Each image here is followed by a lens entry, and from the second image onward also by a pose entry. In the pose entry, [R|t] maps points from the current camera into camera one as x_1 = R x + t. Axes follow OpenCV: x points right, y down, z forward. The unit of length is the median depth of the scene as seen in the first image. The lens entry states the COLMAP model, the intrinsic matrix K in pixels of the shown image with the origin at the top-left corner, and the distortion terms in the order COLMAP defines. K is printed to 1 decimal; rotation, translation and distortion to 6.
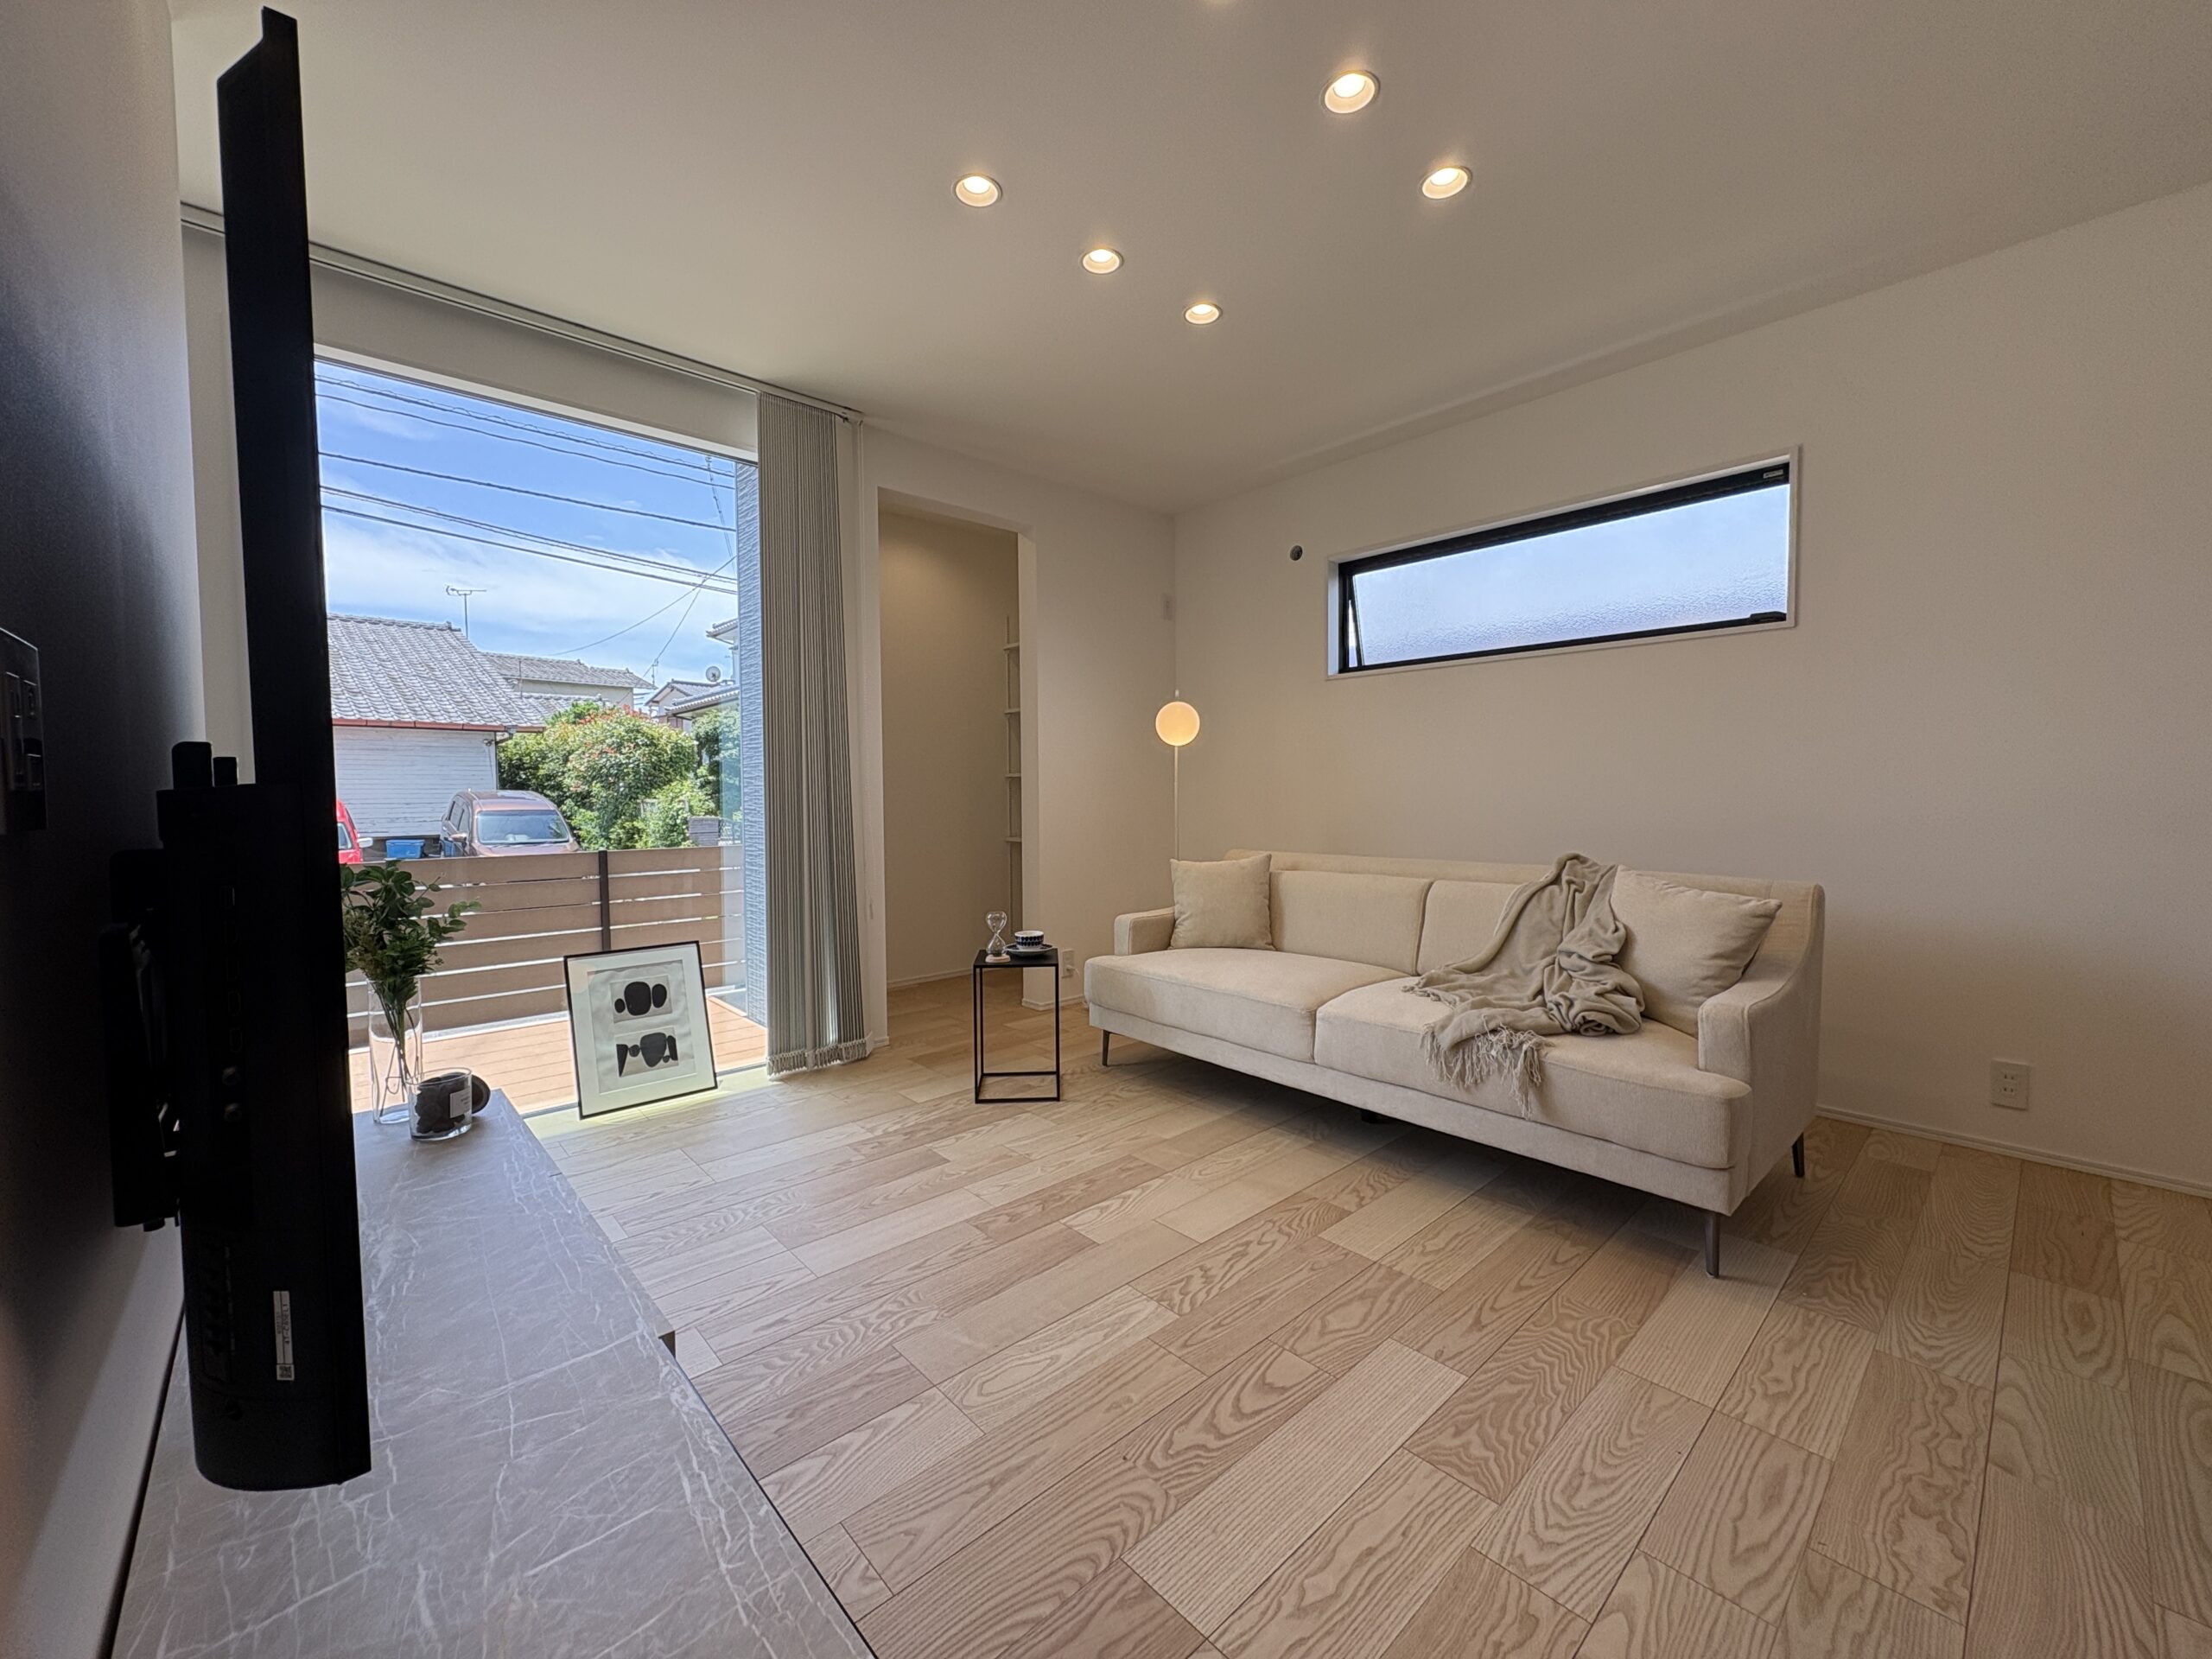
lens RADIAL K [[877.2, 0, 1101.9], [0, 877.2, 826.0], [0, 0, 1]] dist [-0.005299, -0.000177]
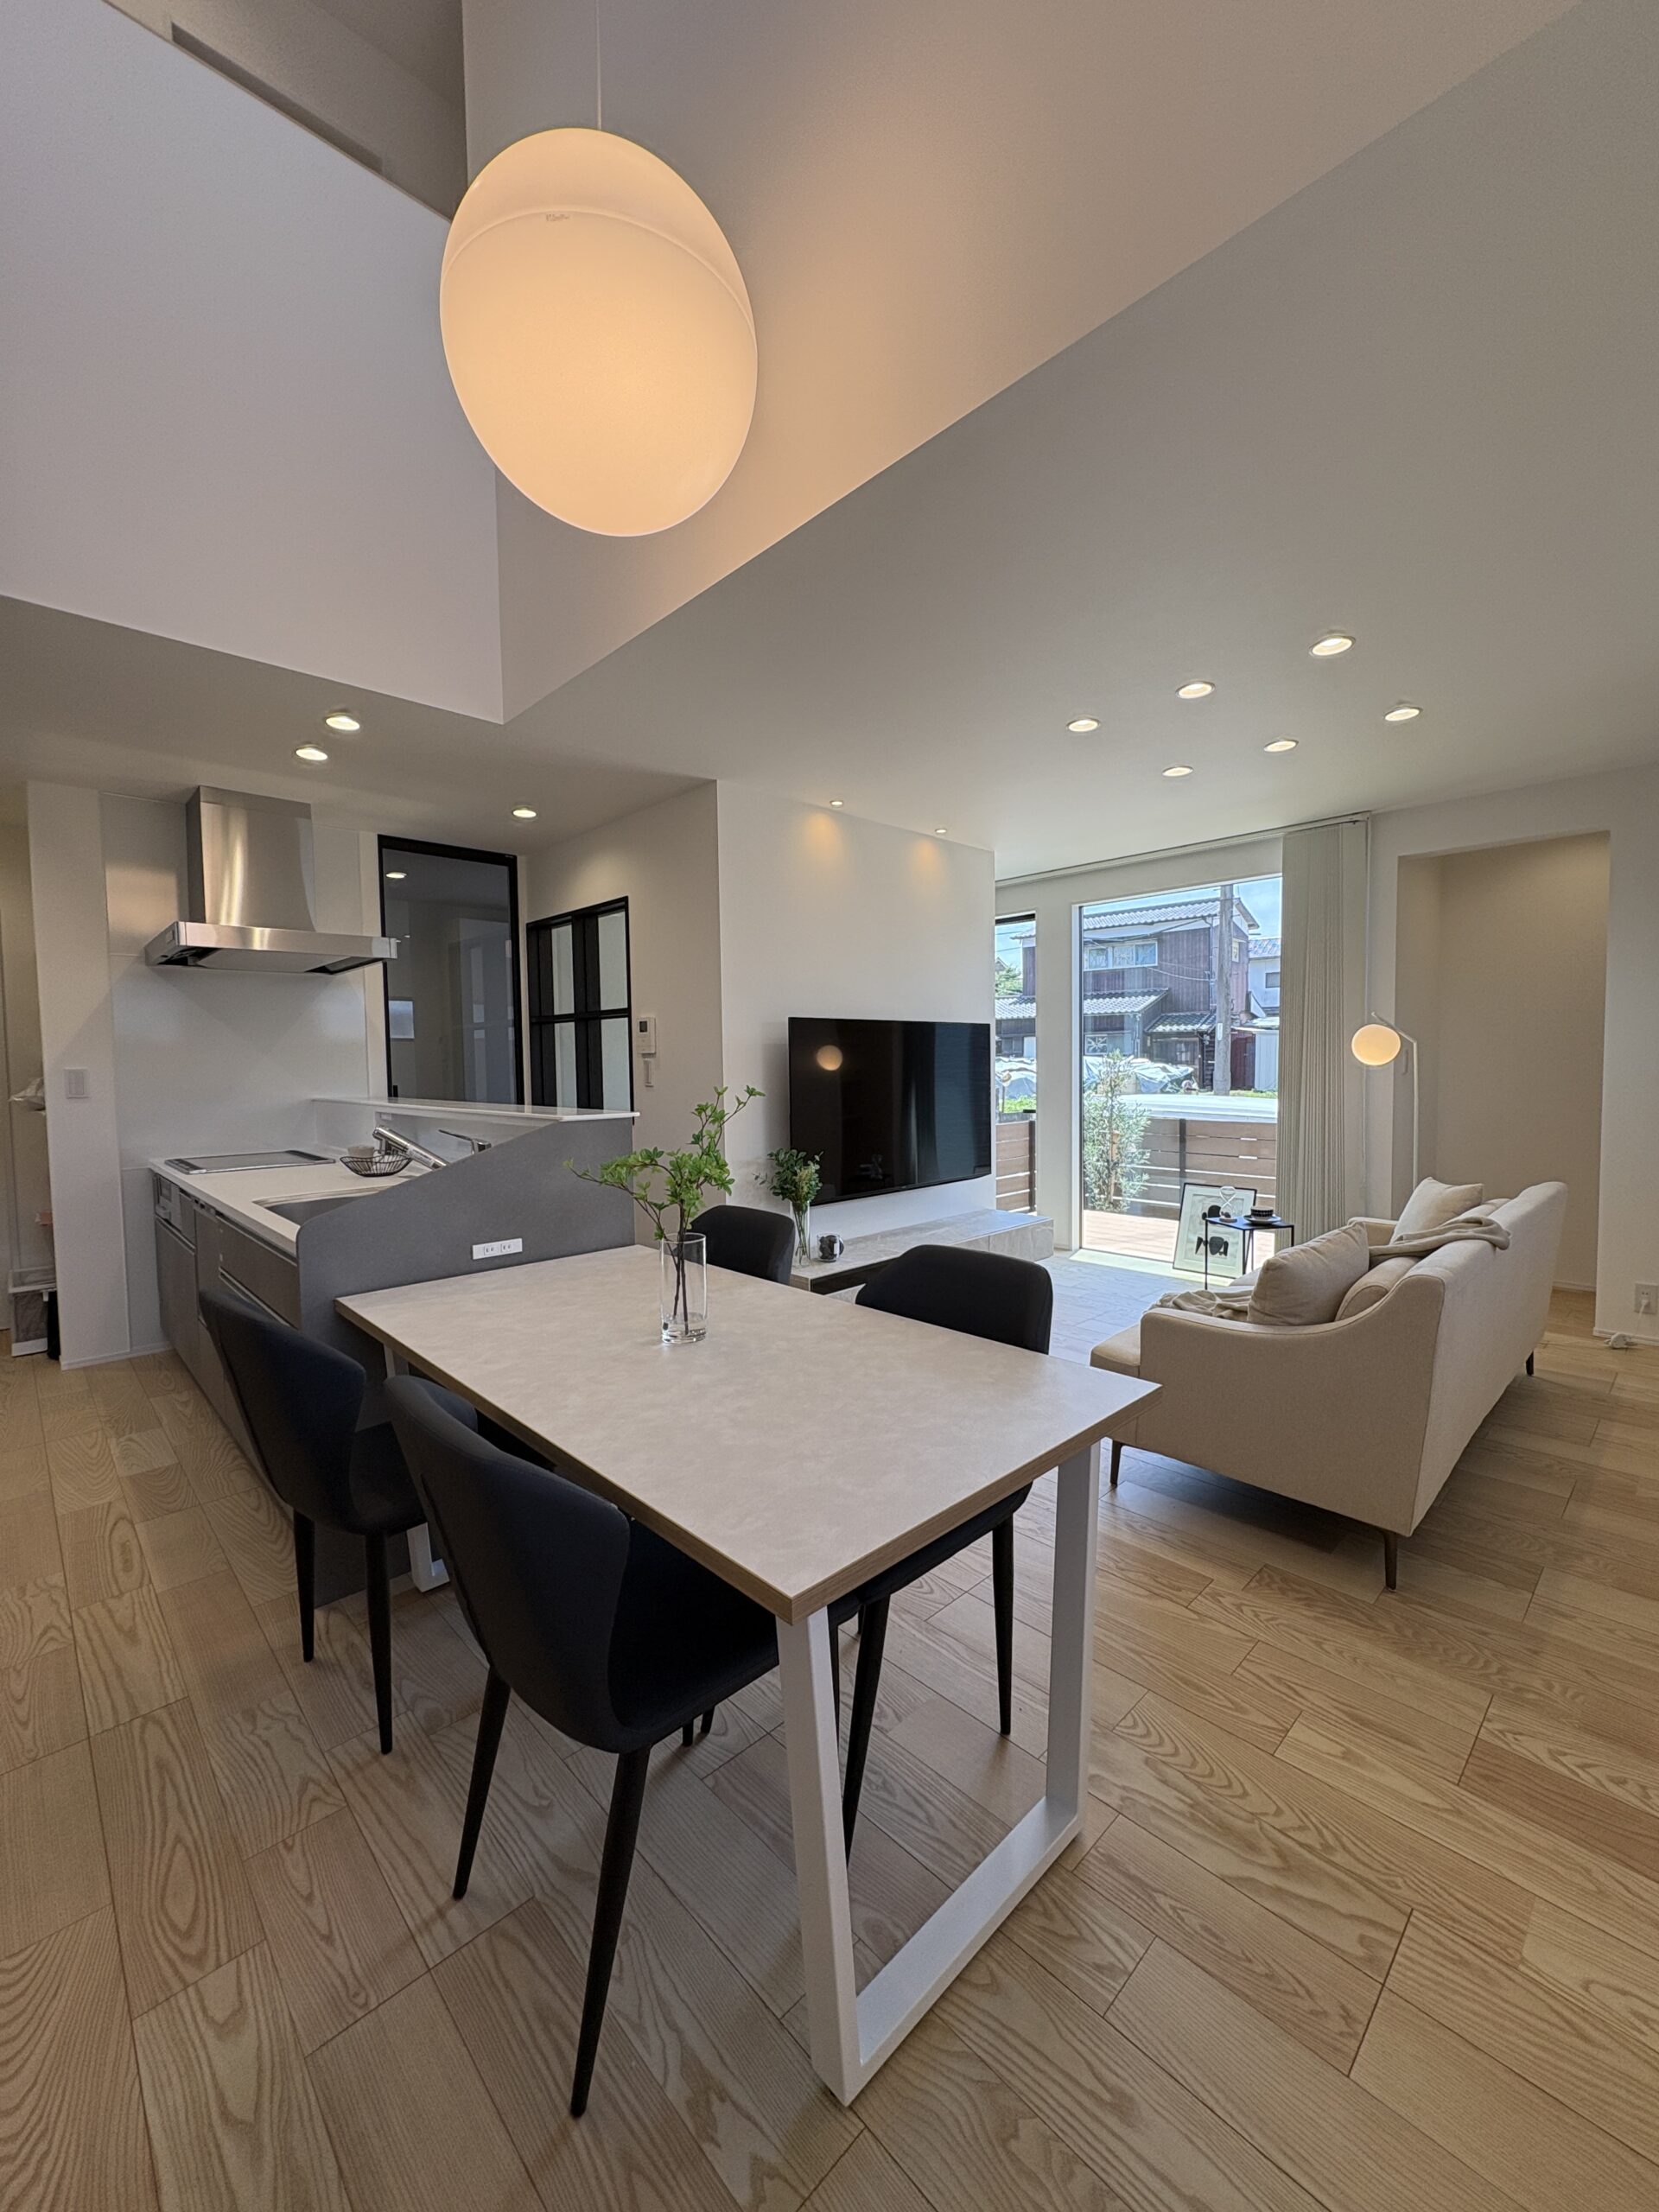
lens RADIAL K [[877.2, 0, 835.3], [0, 877.2, 1106.9], [0, 0, 1]] dist [-0.005299, -0.000177]
pose [[0.033769, 0.062051, -0.997502, 1.073234], [-0.021121, 0.997892, 0.061360, -0.098158], [0.999206, 0.018996, 0.035009, 0.174007]]
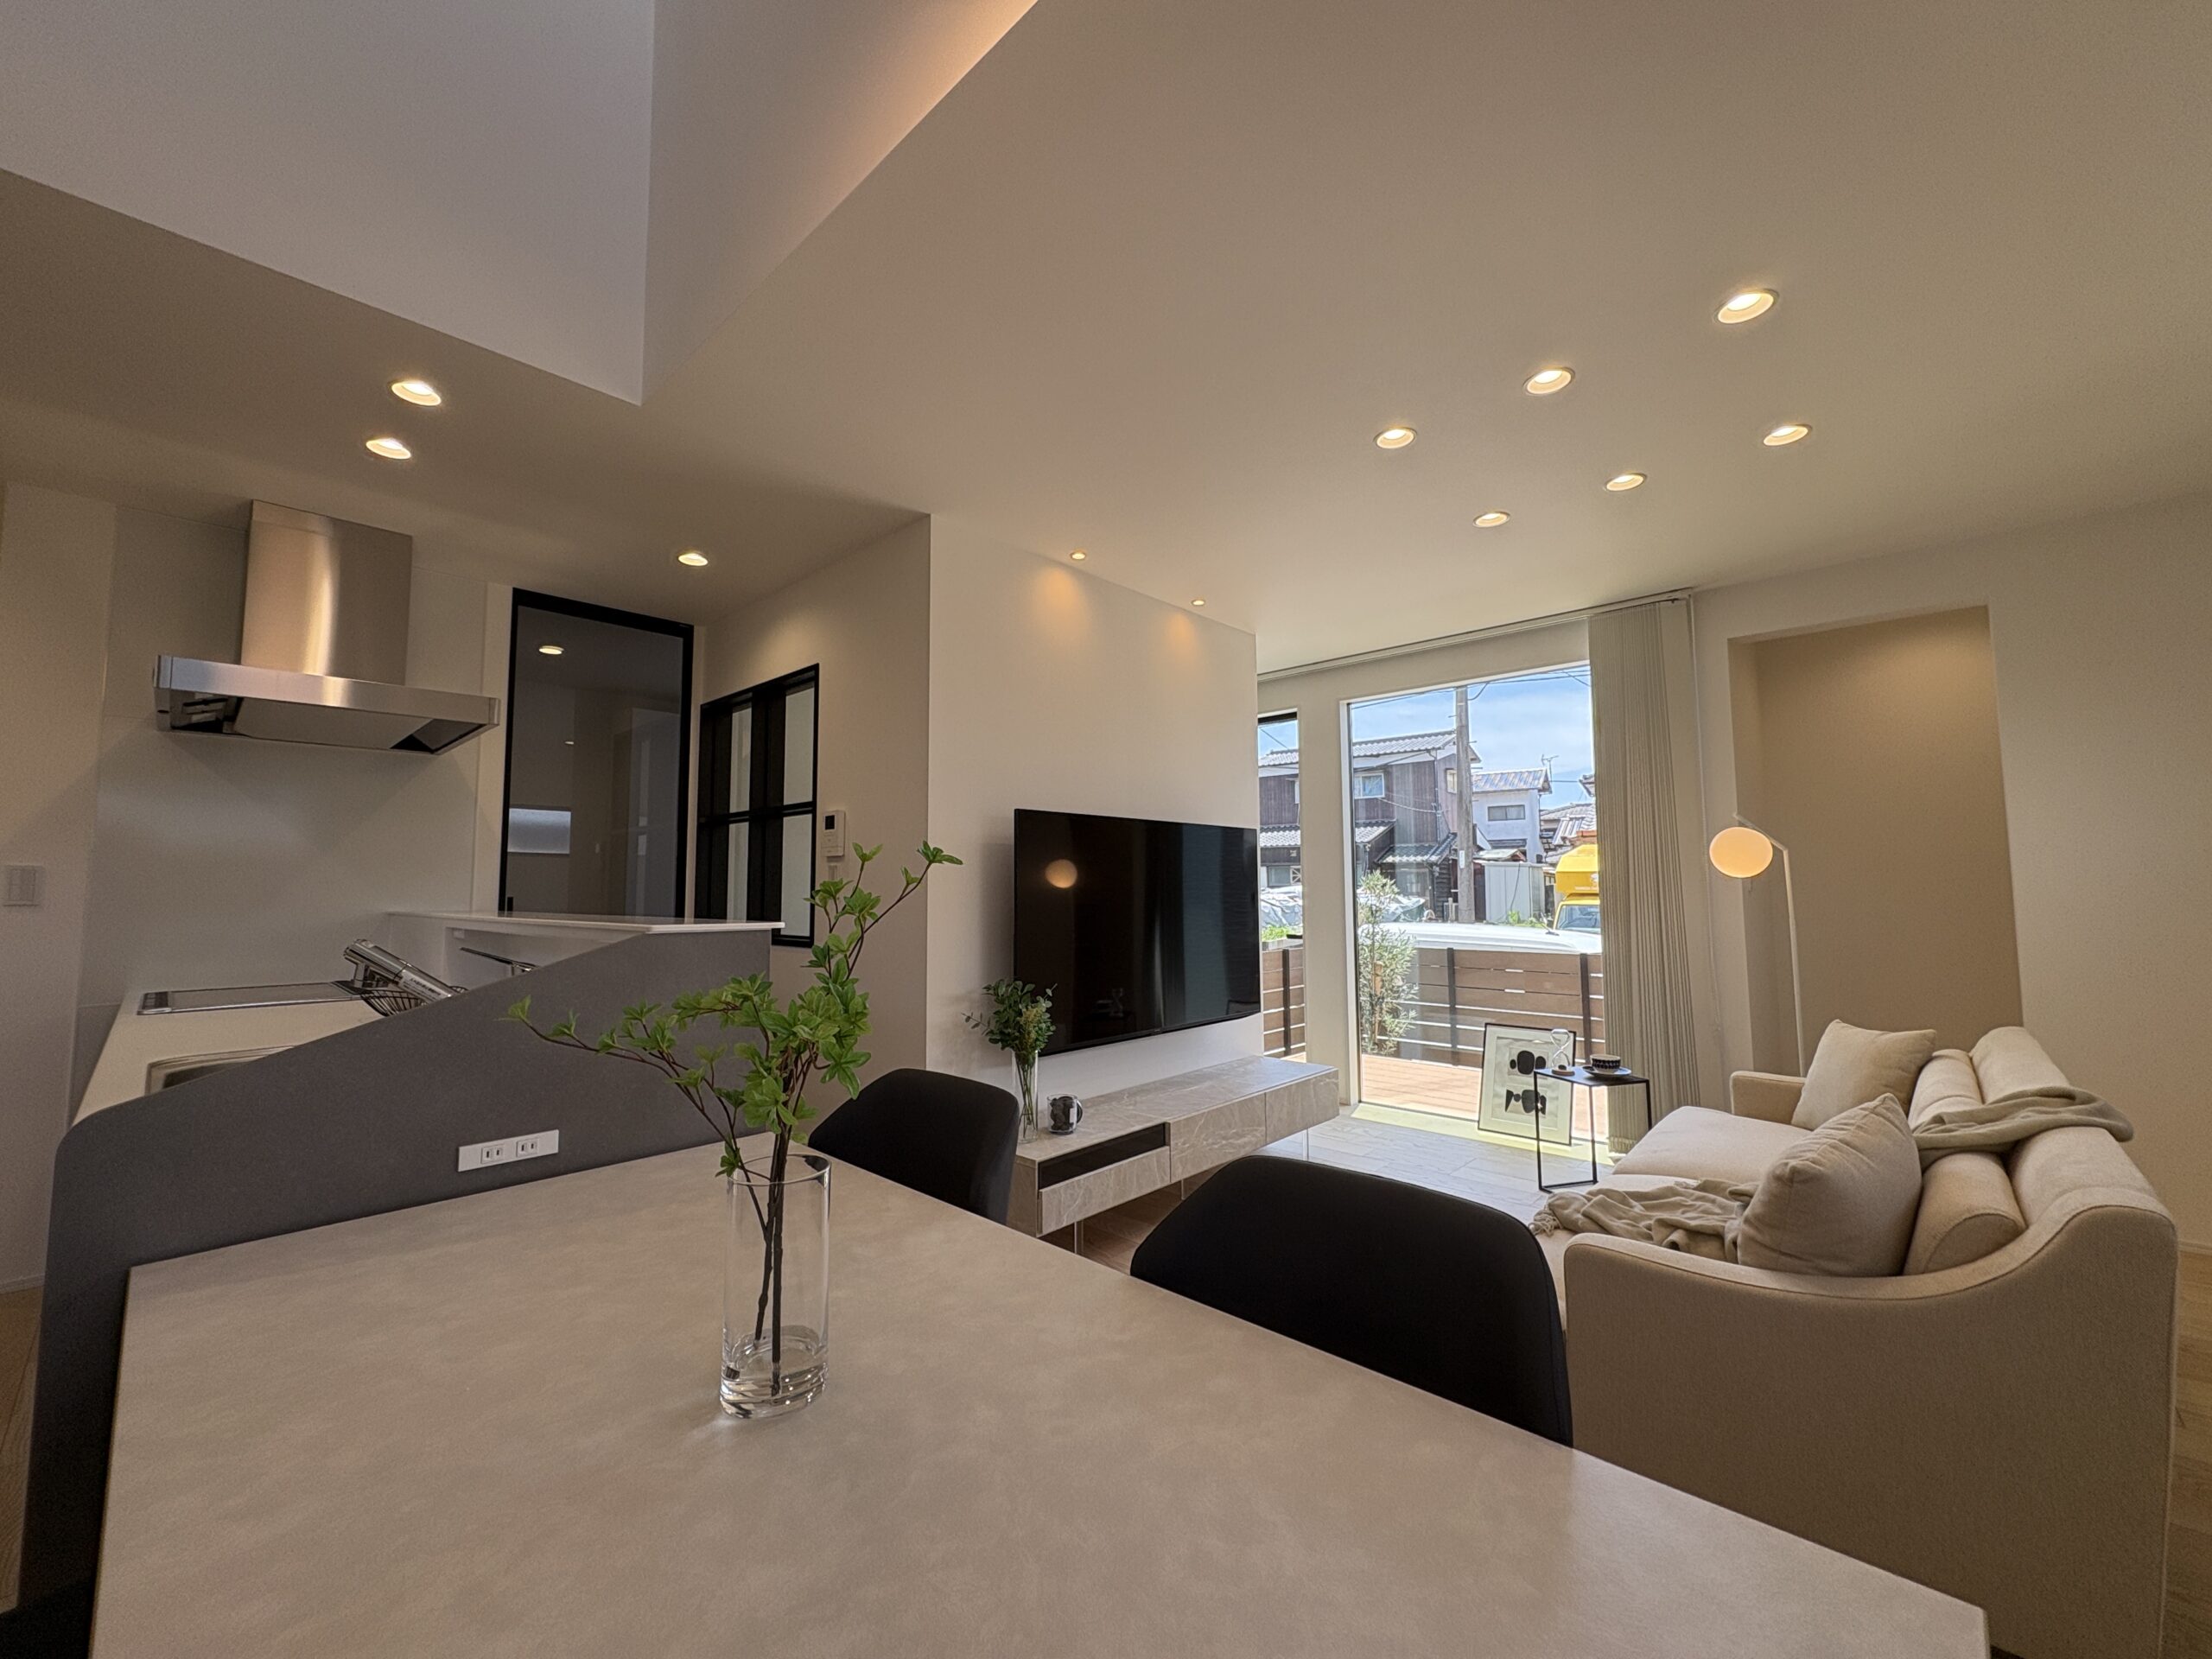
lens RADIAL K [[877.2, 0, 1104.6], [0, 877.2, 823.4], [0, 0, 1]] dist [-0.005299, -0.000177]
pose [[0.082961, -0.067423, -0.994269, 0.802280], [-0.029739, 0.997097, -0.070096, -0.067349], [0.996109, 0.035384, 0.080715, 0.170111]]
